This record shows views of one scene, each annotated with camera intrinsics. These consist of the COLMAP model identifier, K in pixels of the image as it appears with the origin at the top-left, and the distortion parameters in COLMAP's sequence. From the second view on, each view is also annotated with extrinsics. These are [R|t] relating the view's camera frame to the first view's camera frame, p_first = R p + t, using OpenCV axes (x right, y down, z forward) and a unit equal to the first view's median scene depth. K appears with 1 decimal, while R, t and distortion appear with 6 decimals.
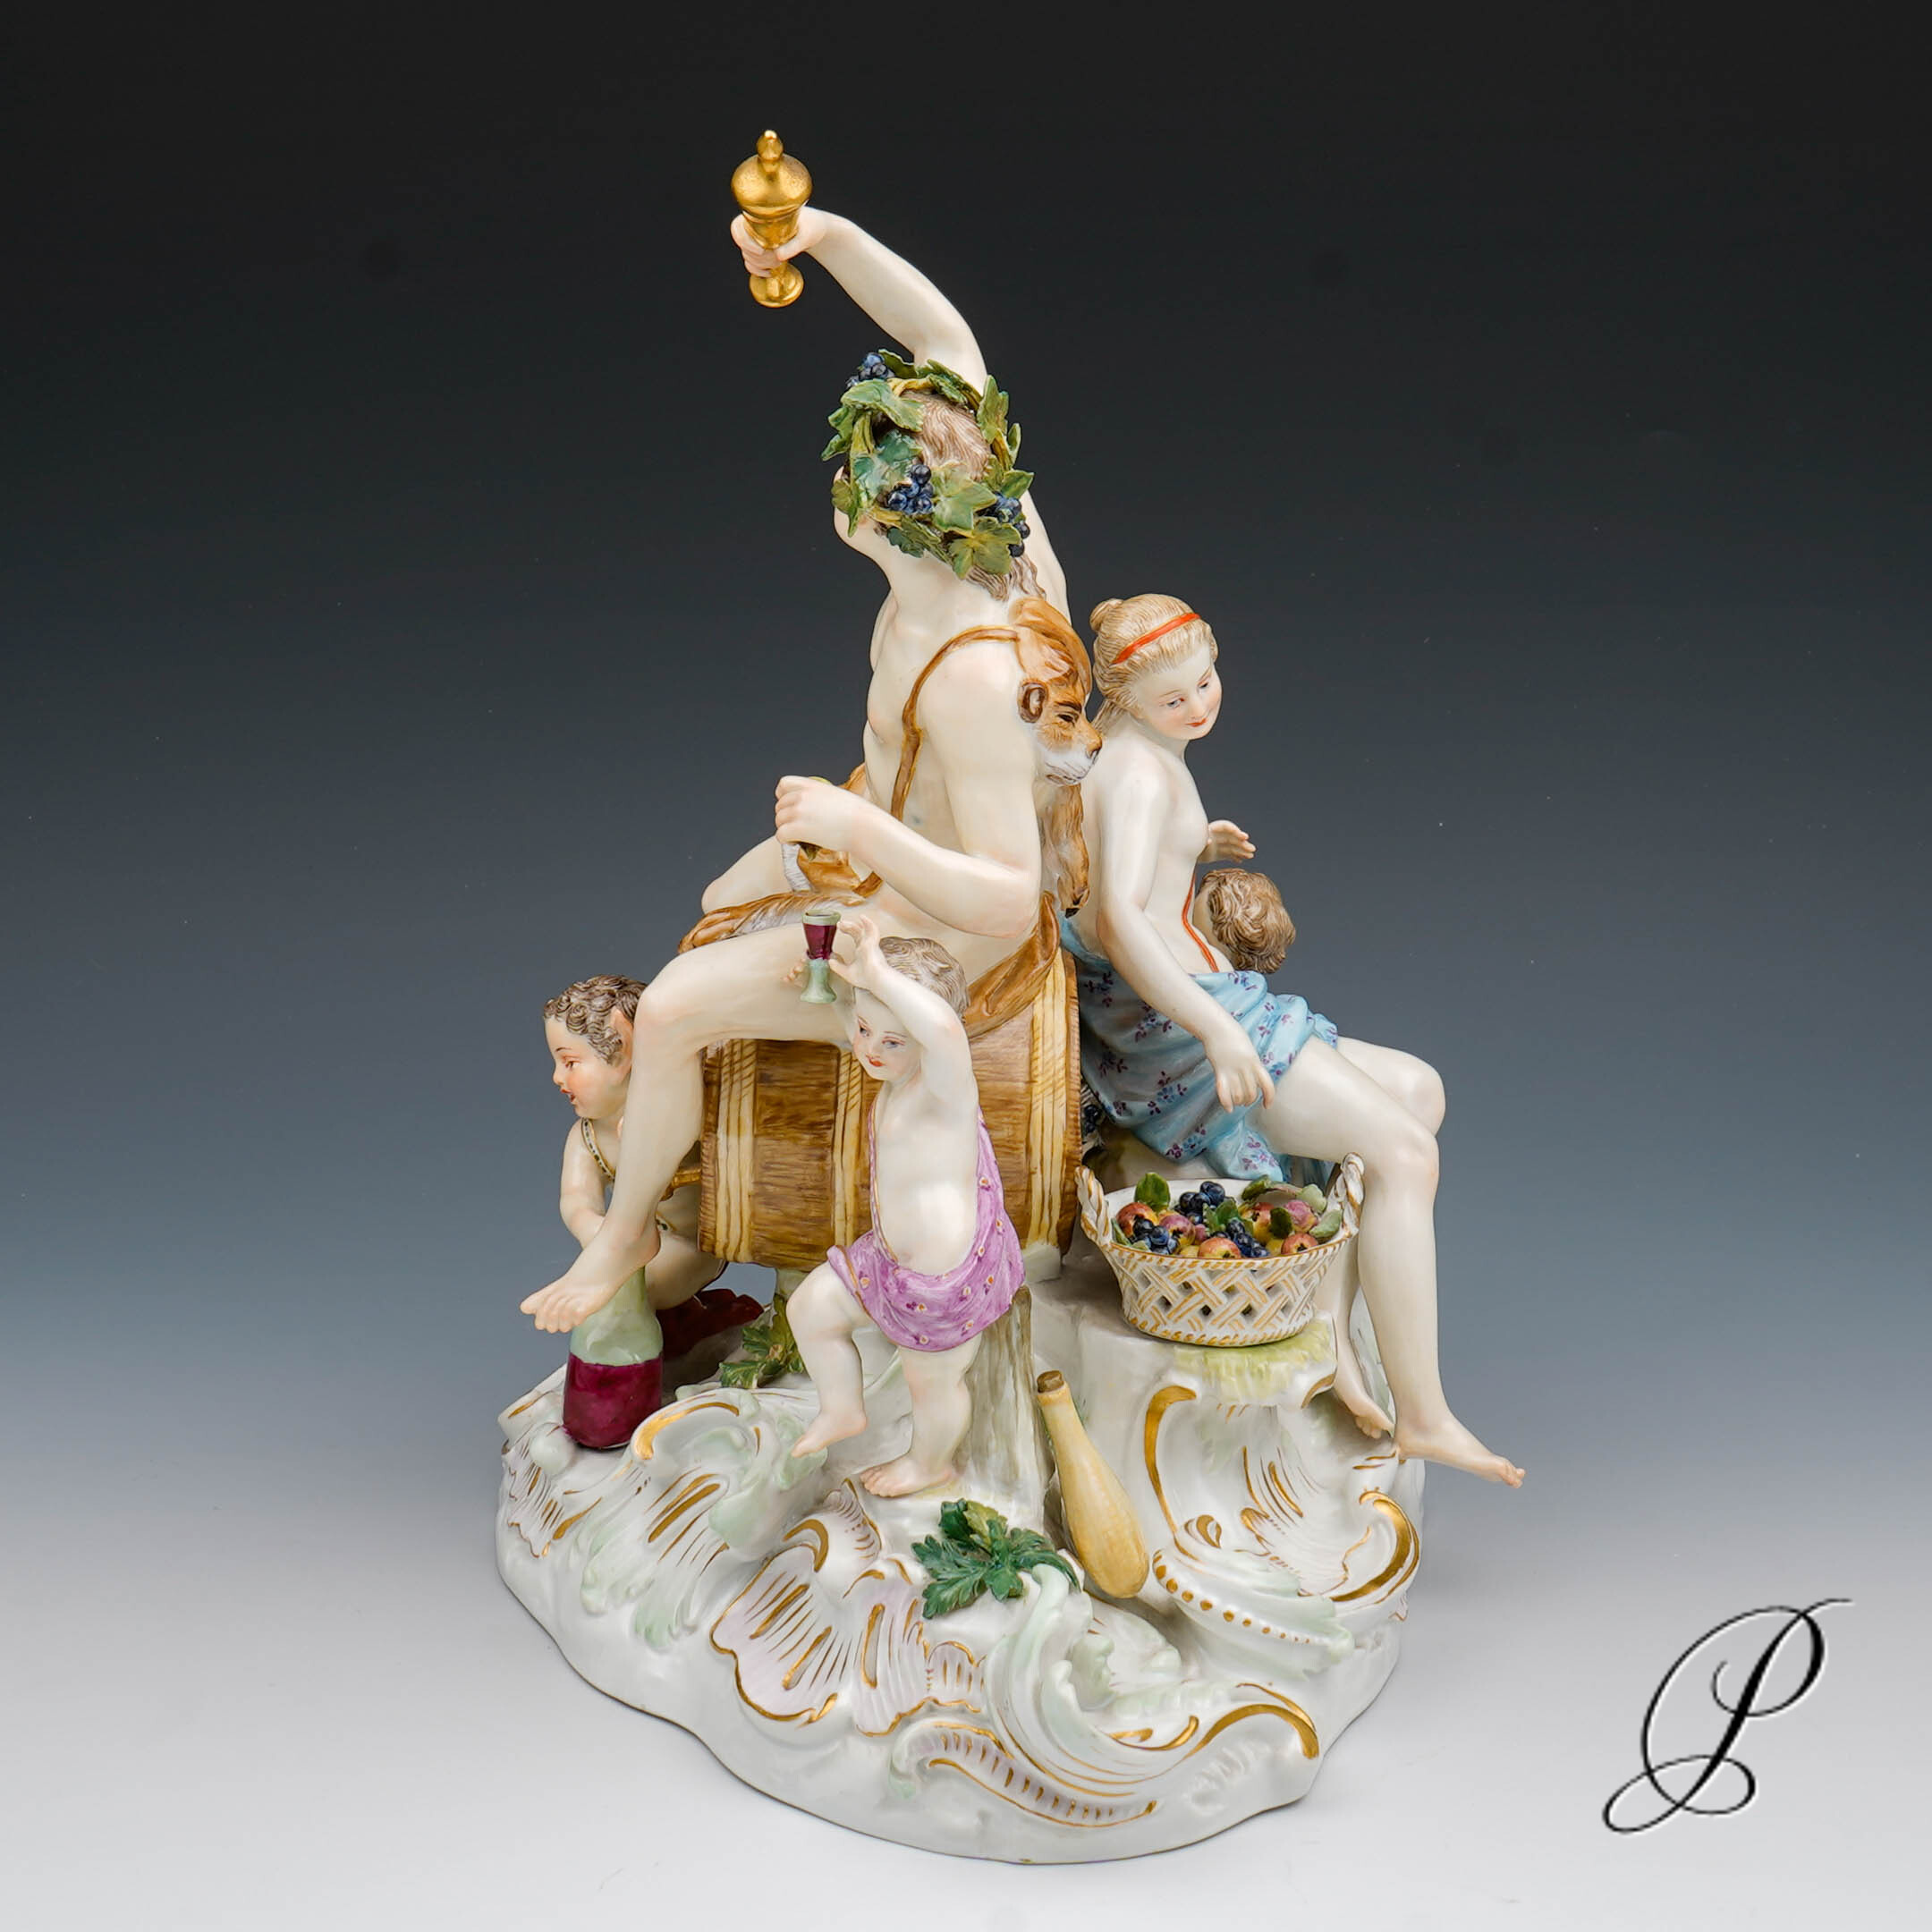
lens RADIAL K [[4525.3, 0, 950.0], [0, 4525.3, 856.1], [0, 0, 1]] dist [0.022141, 0.000000]
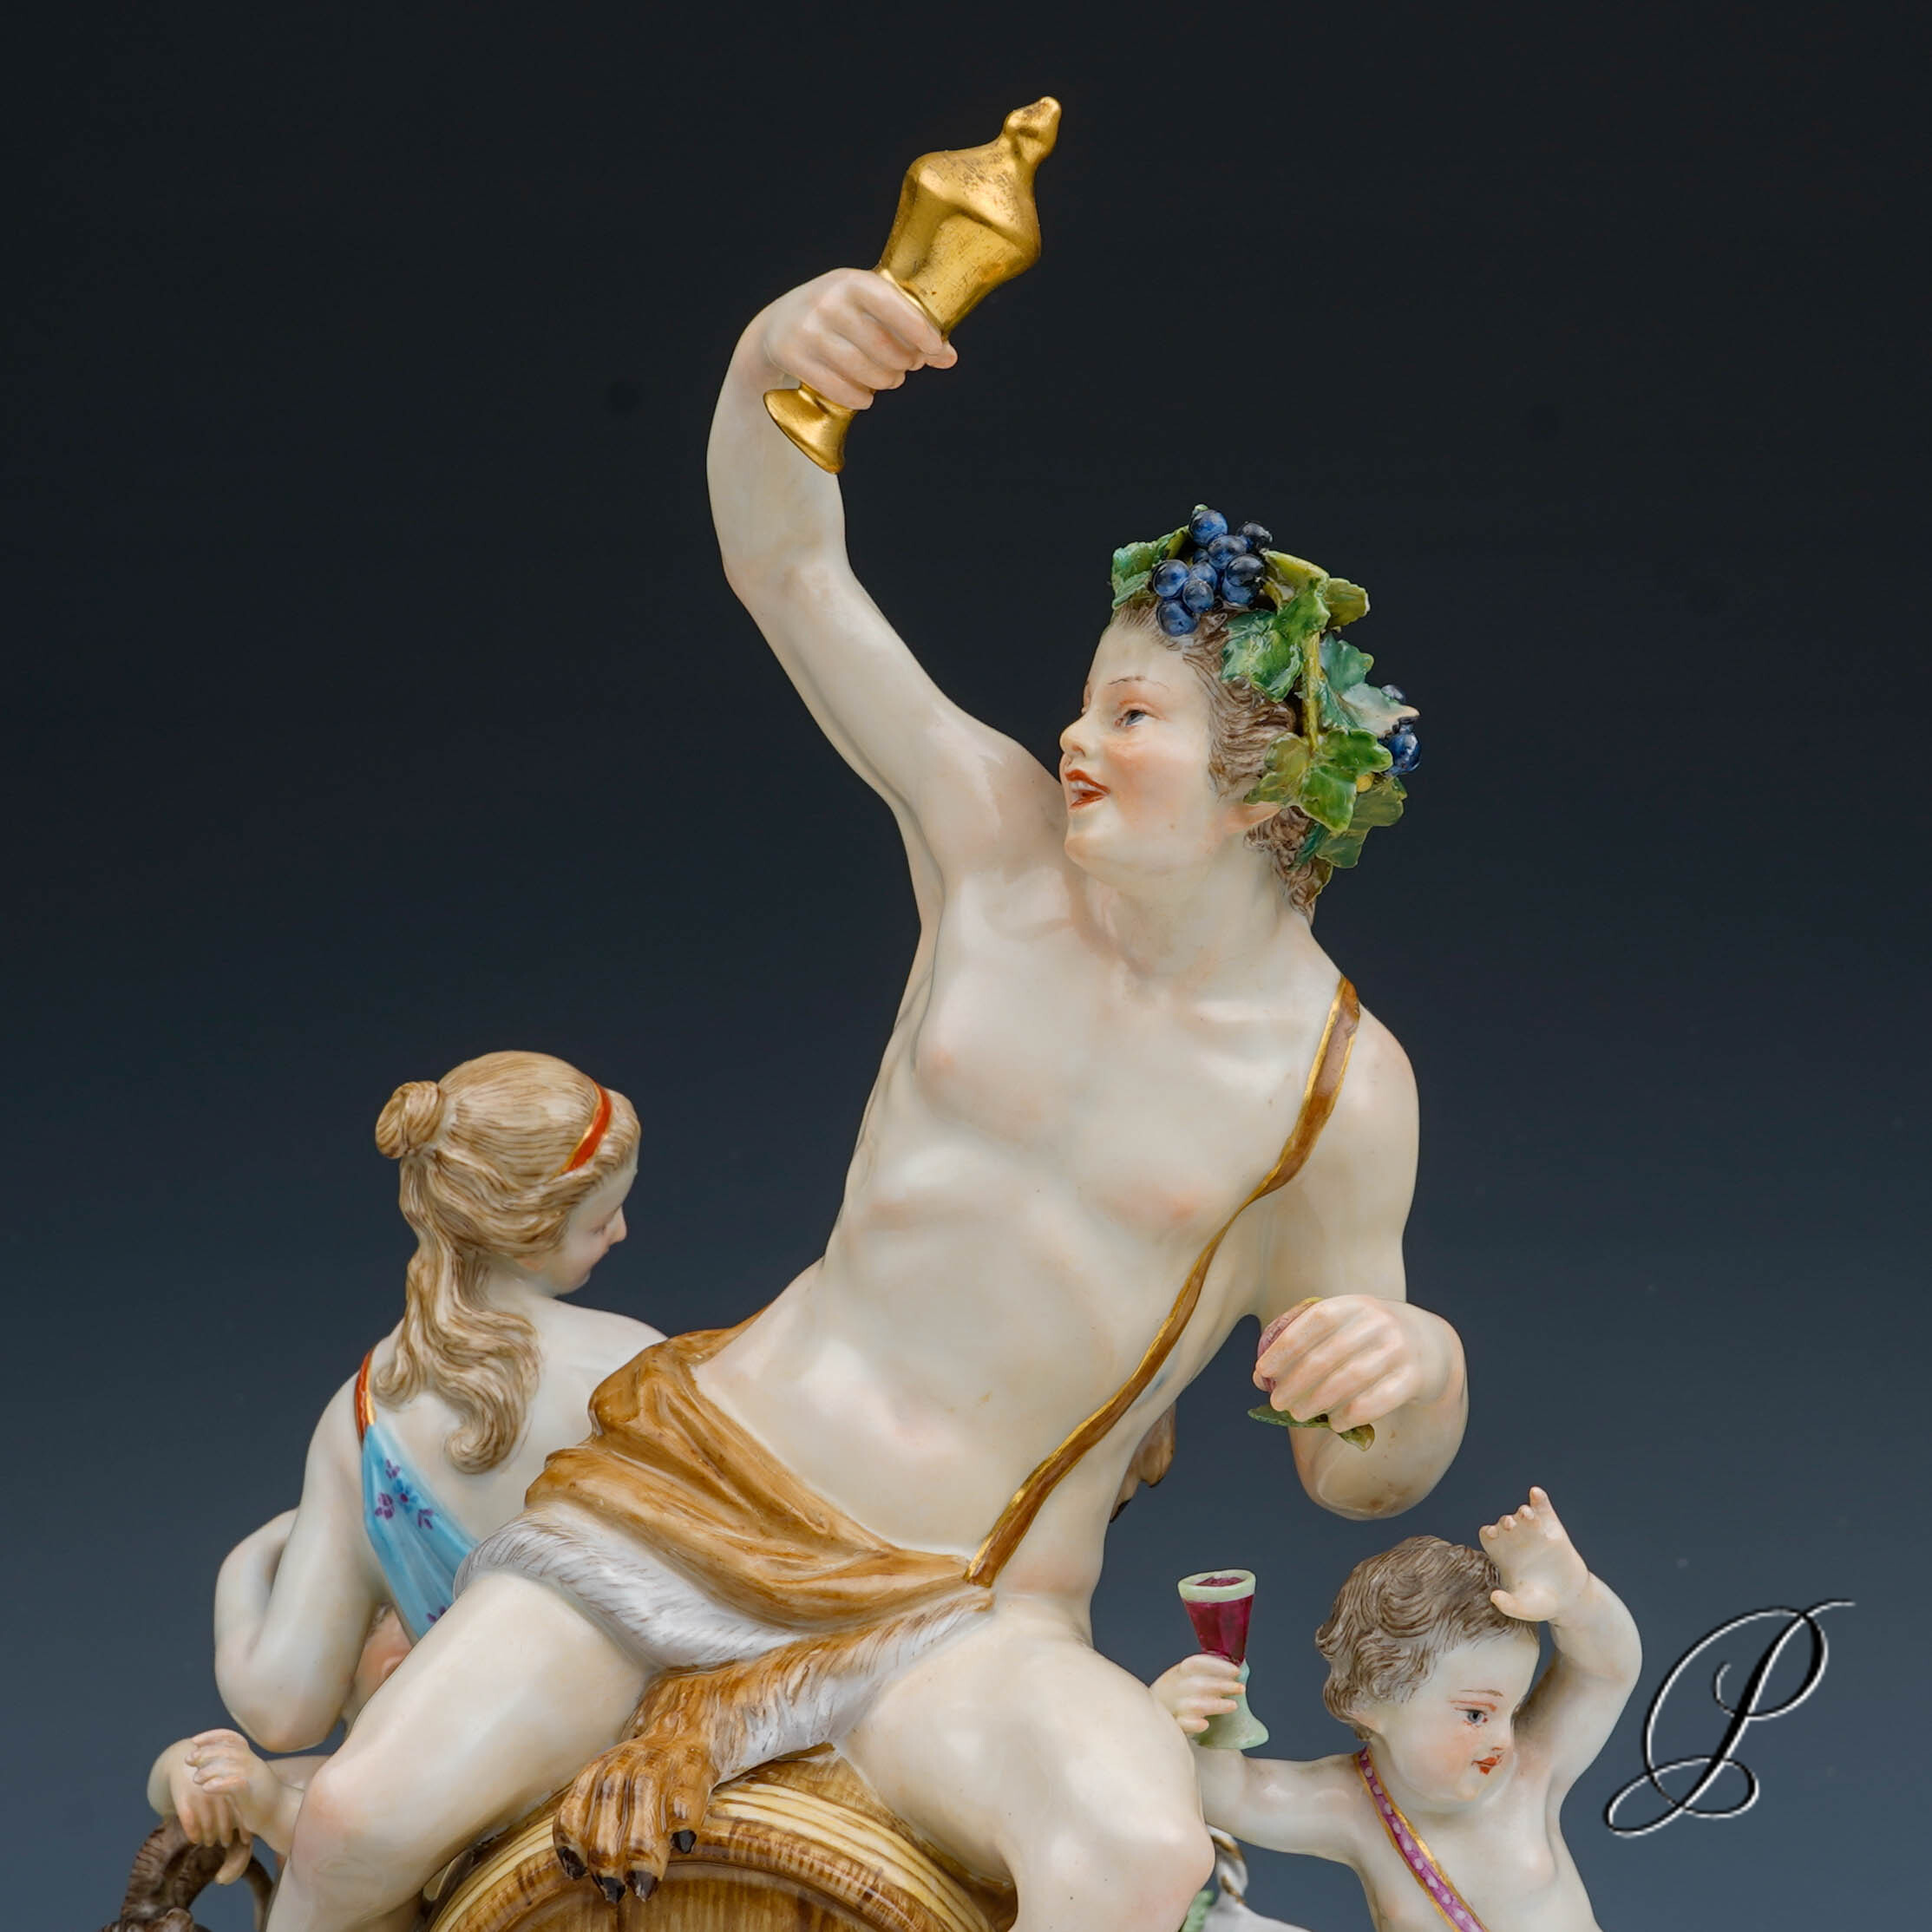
lens RADIAL K [[4525.3, 0, 1129.2], [0, 4525.3, 952.8], [0, 0, 1]] dist [0.022141, 0.000000]
pose [[0.145646, -0.111737, 0.983007, -0.544621], [0.251255, 0.965203, 0.072486, -0.099361], [-0.956900, 0.236428, 0.168652, 0.908170]]
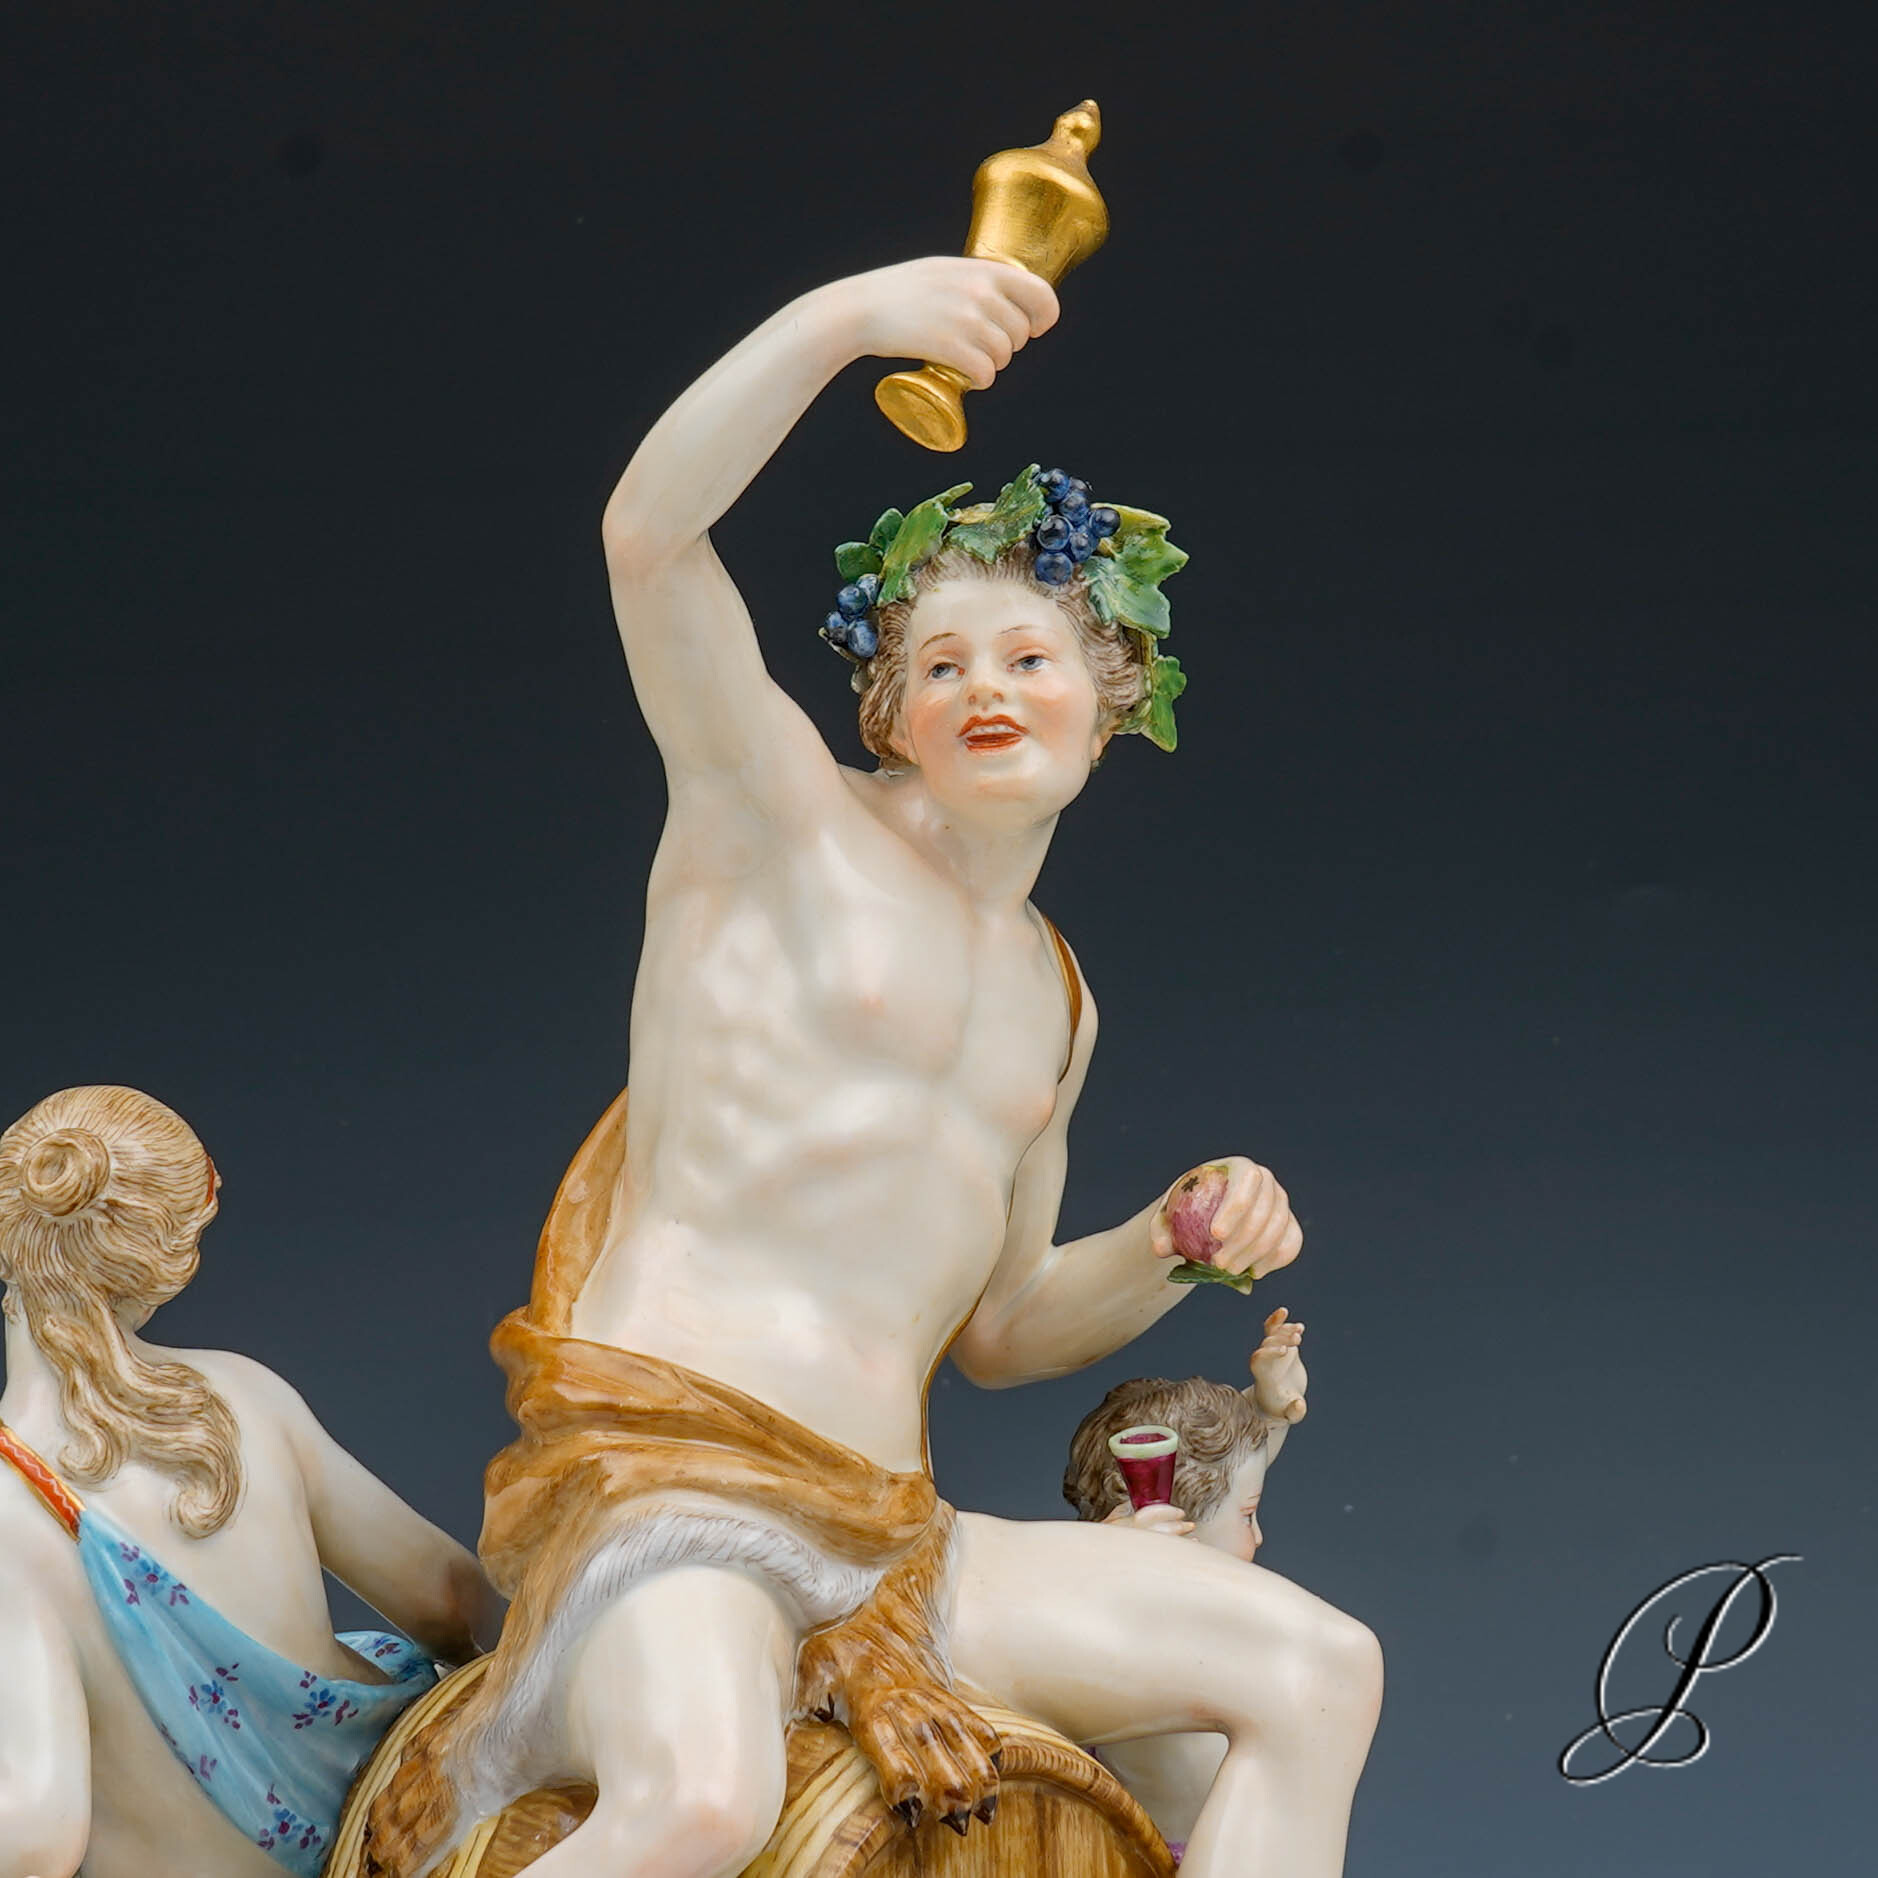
lens RADIAL K [[5271.6, 0, 931.1], [0, 5271.6, 791.1], [0, 0, 1]] dist [0.020516, 0.000000]
pose [[-0.682000, -0.072767, 0.727723, -0.499971], [0.195653, 0.940617, 0.277415, -0.260177], [-0.704696, 0.331578, -0.627264, 1.424690]]
